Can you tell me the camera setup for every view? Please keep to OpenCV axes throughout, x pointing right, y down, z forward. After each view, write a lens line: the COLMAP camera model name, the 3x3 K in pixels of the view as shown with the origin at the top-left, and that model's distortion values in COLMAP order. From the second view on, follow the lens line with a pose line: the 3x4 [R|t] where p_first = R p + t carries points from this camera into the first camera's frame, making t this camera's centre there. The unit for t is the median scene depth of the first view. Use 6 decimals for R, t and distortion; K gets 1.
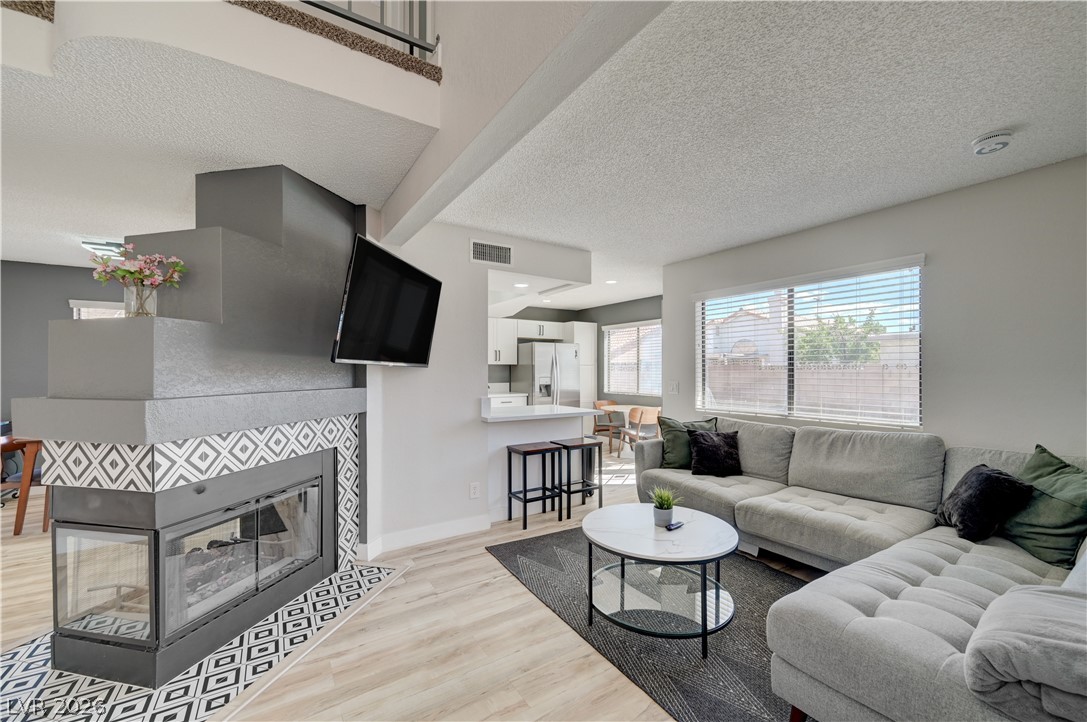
lens RADIAL K [[432.9, 0, 545.0], [0, 432.9, 369.4], [0, 0, 1]] dist [-0.002068, -0.000101]
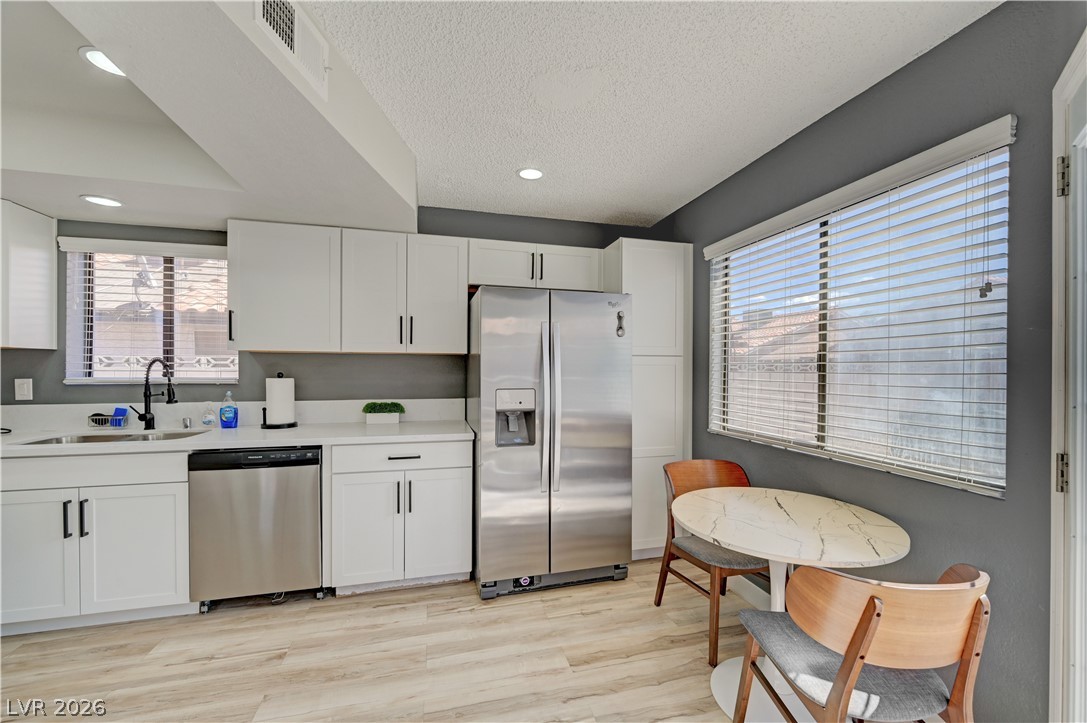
lens RADIAL K [[439.4, 0, 546.6], [0, 439.4, 369.9], [0, 0, 1]] dist [-0.006711, -0.000031]
pose [[0.954167, 0.005458, -0.299225, 0.239715], [-0.004306, 0.999981, 0.004508, 0.002252], [0.299244, -0.003013, 0.954172, 1.265462]]
